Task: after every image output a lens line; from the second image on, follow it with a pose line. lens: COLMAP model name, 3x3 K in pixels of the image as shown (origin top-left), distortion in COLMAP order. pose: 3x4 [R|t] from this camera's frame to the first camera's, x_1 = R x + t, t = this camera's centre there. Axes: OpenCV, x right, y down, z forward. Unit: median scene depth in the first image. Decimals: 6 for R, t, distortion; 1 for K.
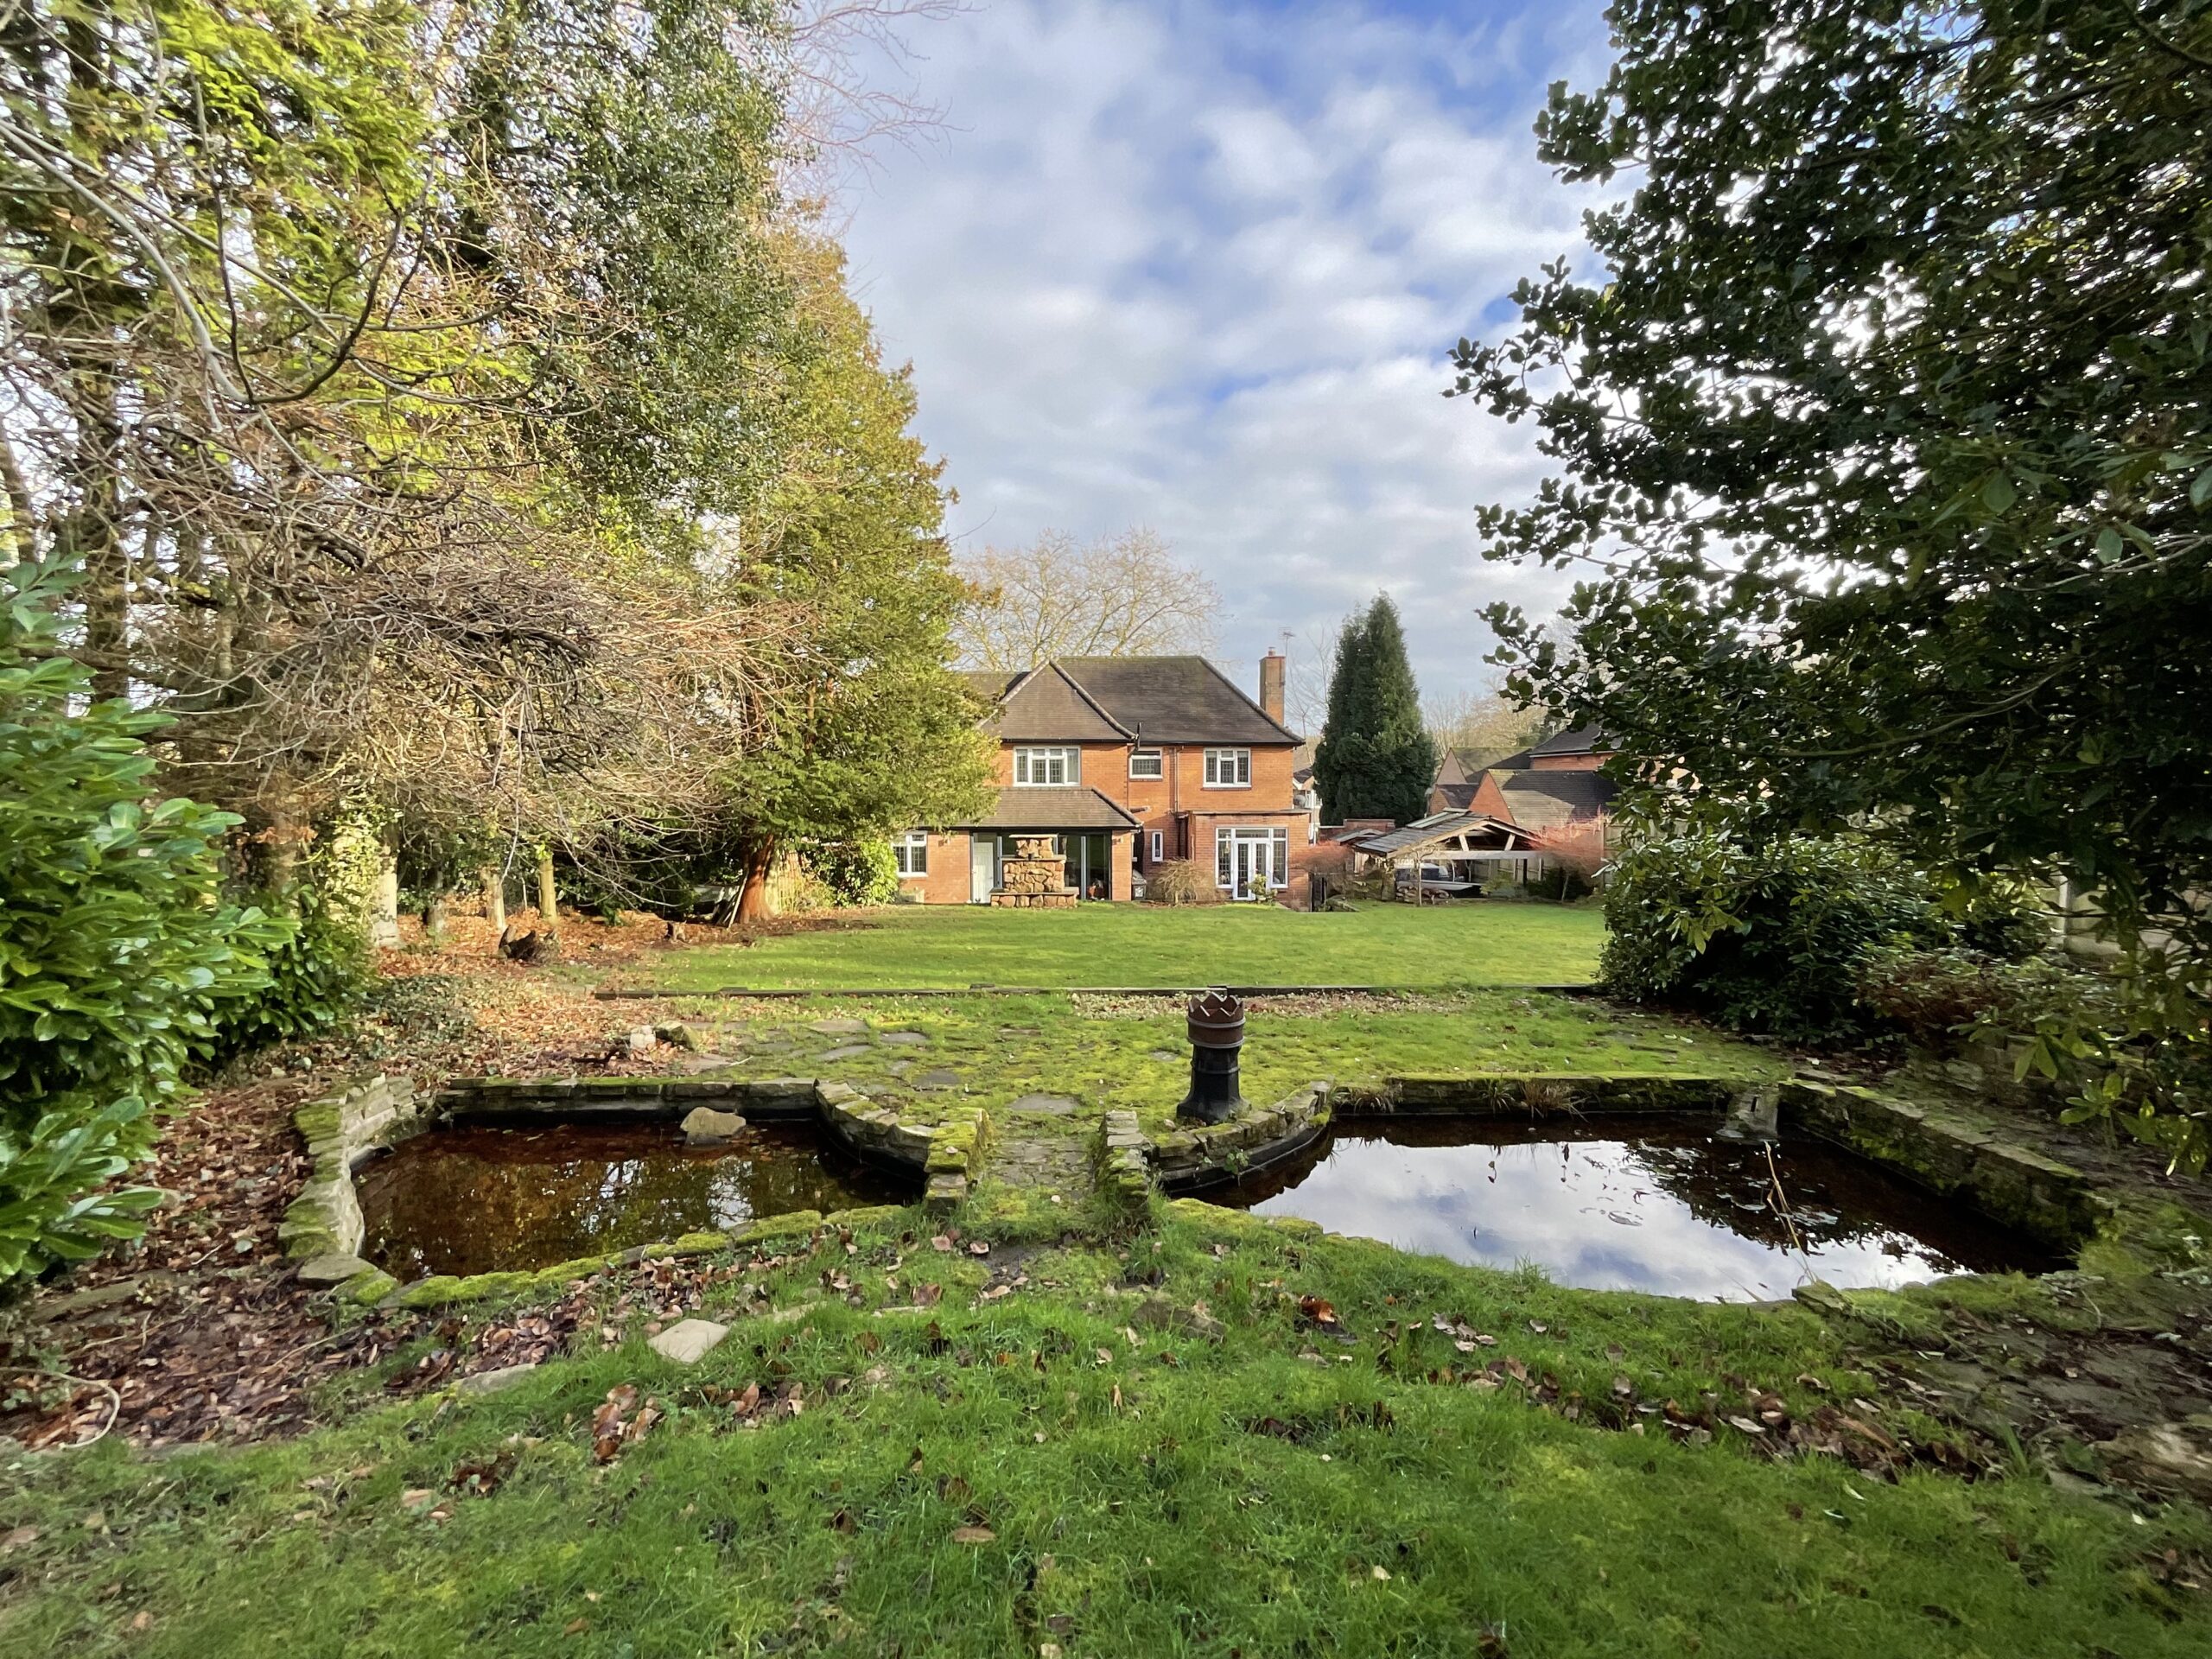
lens RADIAL K [[899.1, 0, 1107.0], [0, 899.1, 823.3], [0, 0, 1]] dist [-0.002688, 0.001594]
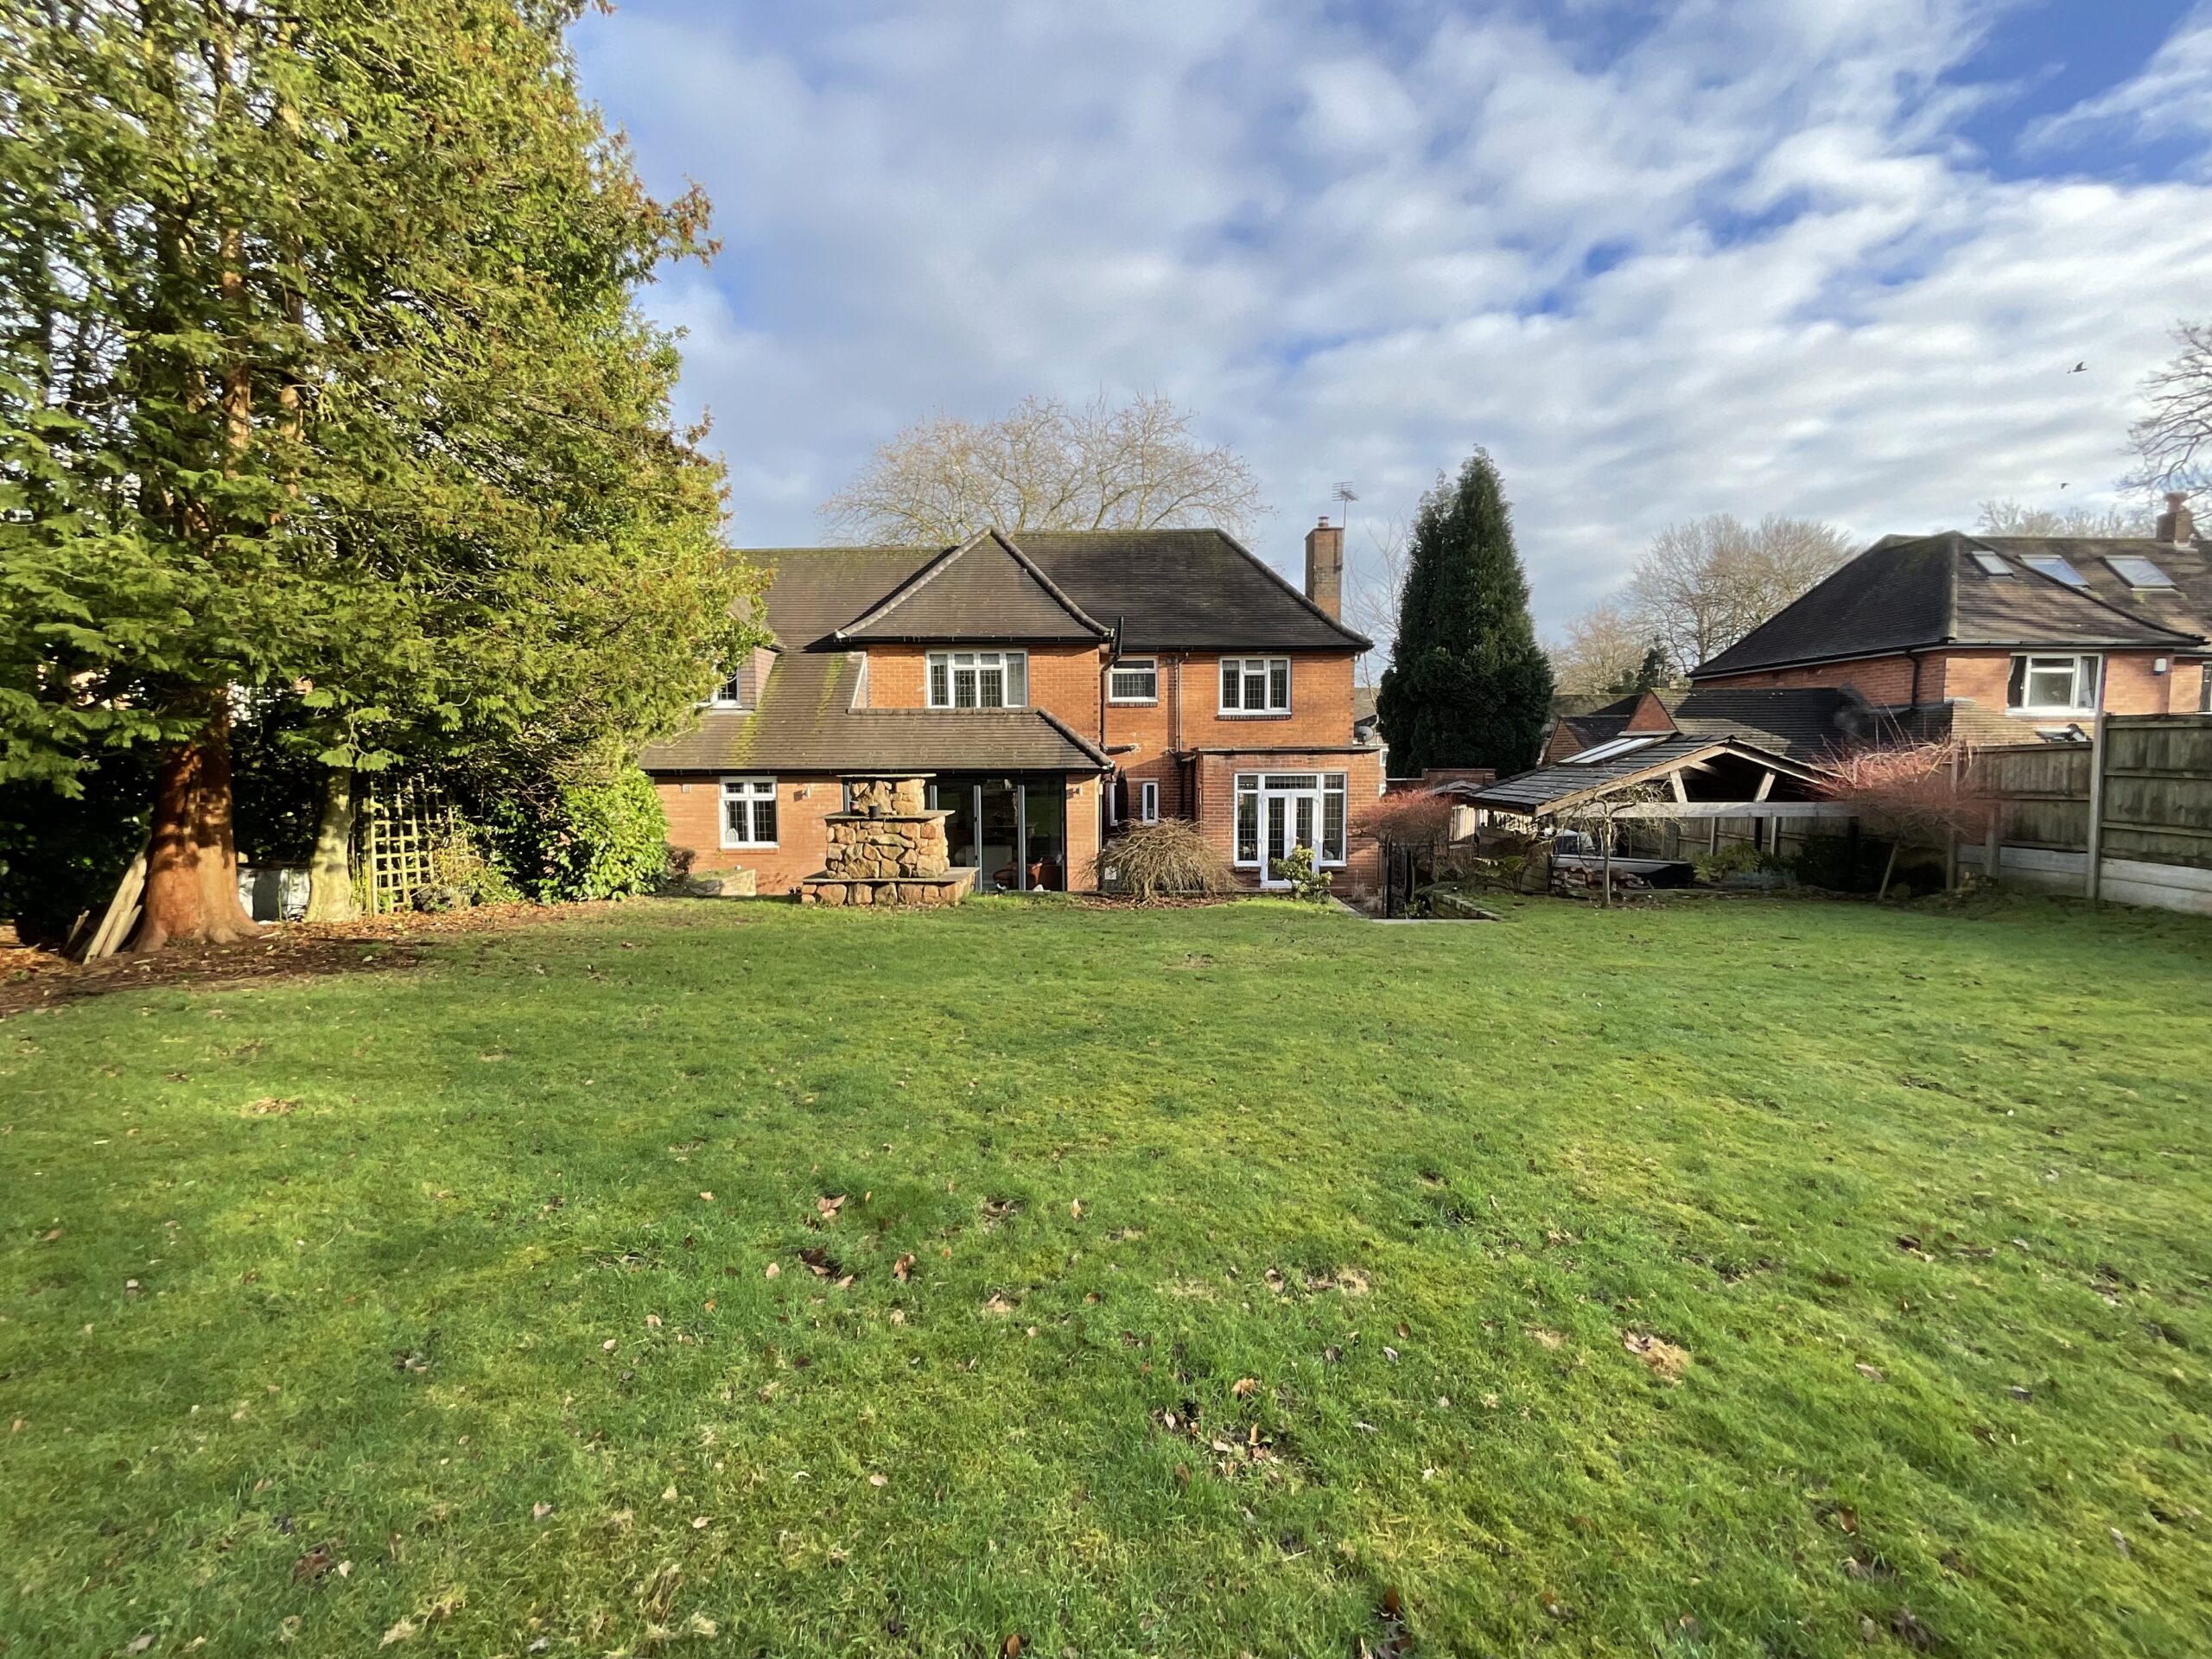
lens RADIAL K [[899.1, 0, 1106.0], [0, 899.1, 831.8], [0, 0, 1]] dist [-0.002688, 0.001594]
pose [[0.998740, 0.000026, -0.050185, 0.059968], [0.002069, 0.999128, 0.041690, 0.019469], [0.050143, -0.041742, 0.997869, 0.341229]]
